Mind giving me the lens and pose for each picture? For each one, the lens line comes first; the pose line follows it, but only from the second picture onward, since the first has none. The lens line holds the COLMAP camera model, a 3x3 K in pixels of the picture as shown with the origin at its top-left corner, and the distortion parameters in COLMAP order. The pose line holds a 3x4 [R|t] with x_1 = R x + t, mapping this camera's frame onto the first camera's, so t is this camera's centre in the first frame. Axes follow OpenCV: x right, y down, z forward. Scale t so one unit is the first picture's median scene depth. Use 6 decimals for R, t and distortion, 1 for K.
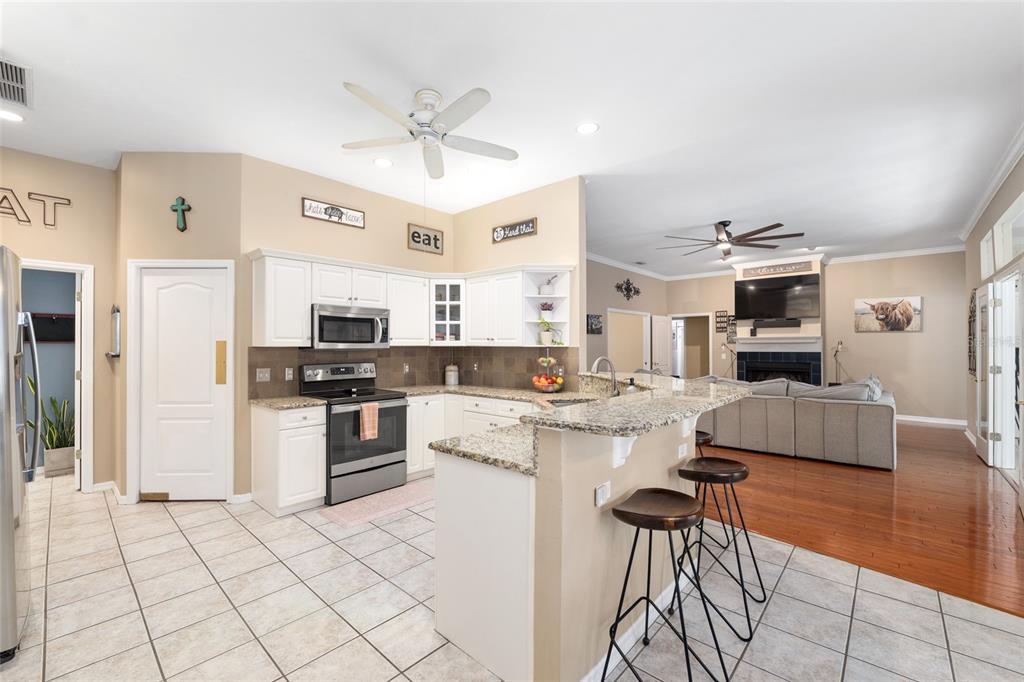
lens RADIAL K [[420.9, 0, 509.6], [0, 420.9, 344.4], [0, 0, 1]] dist [-0.012661, 0.000006]
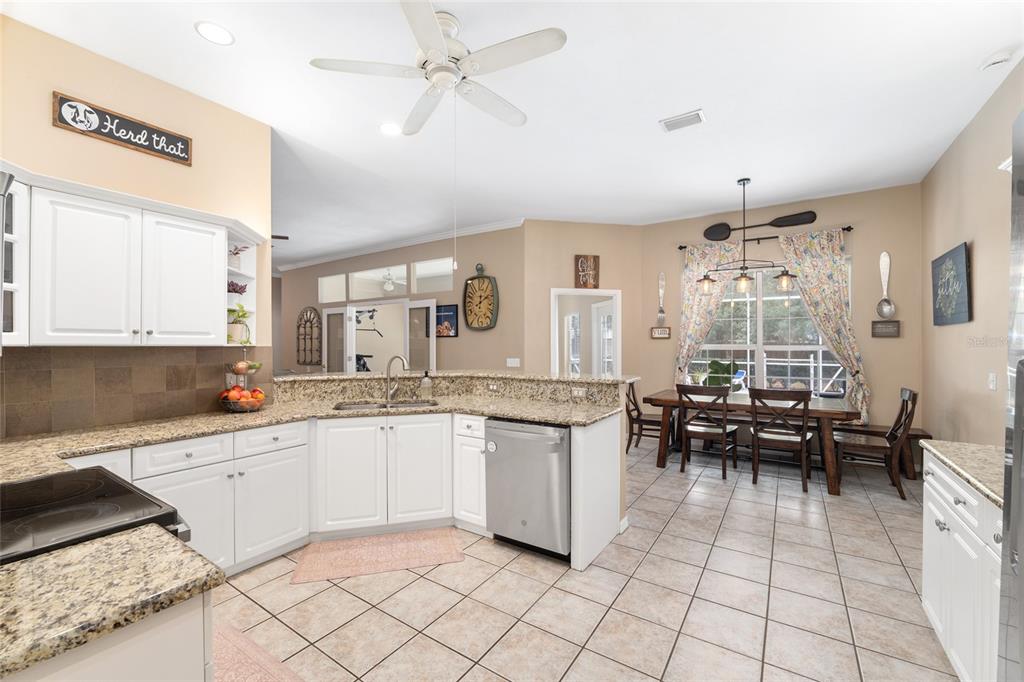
lens RADIAL K [[420.9, 0, 509.1], [0, 420.9, 343.7], [0, 0, 1]] dist [-0.012661, 0.000006]
pose [[-0.144593, 0.000044, 0.989491, -0.652778], [-0.000024, 1.000000, -0.000048, 0.001641], [-0.989491, -0.000031, -0.144593, 0.659588]]
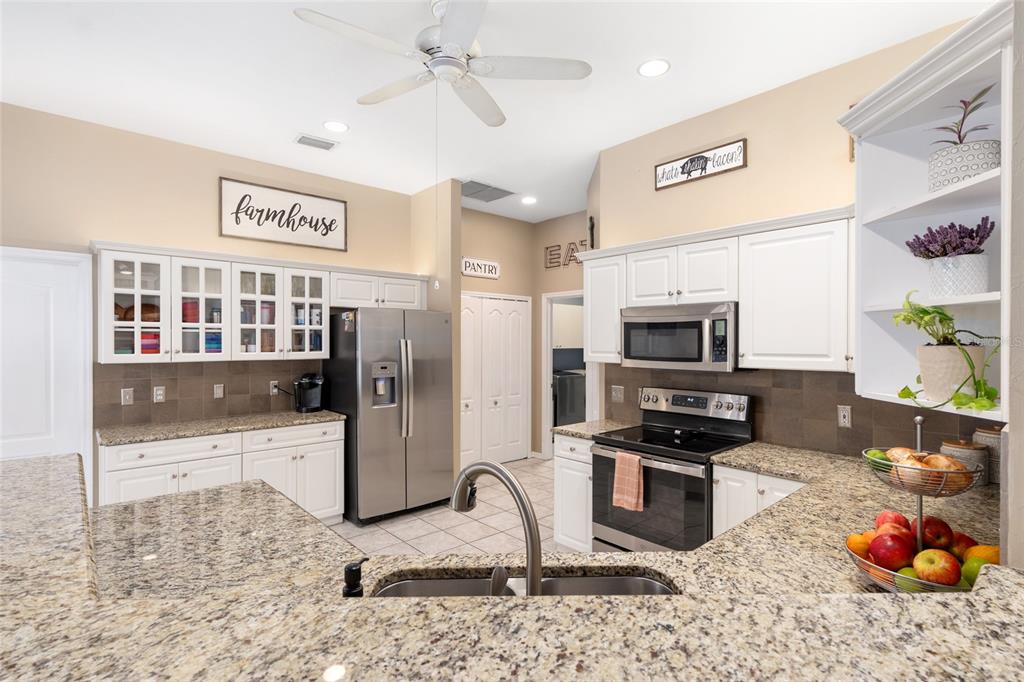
lens RADIAL K [[488.3, 0, 507.7], [0, 488.3, 343.2], [0, 0, 1]] dist [0.012004, -0.000060]
pose [[-0.103206, 0.005050, -0.994647, 0.396406], [-0.000094, 0.999987, 0.005087, -0.033140], [0.994660, 0.000618, -0.103204, 0.783997]]
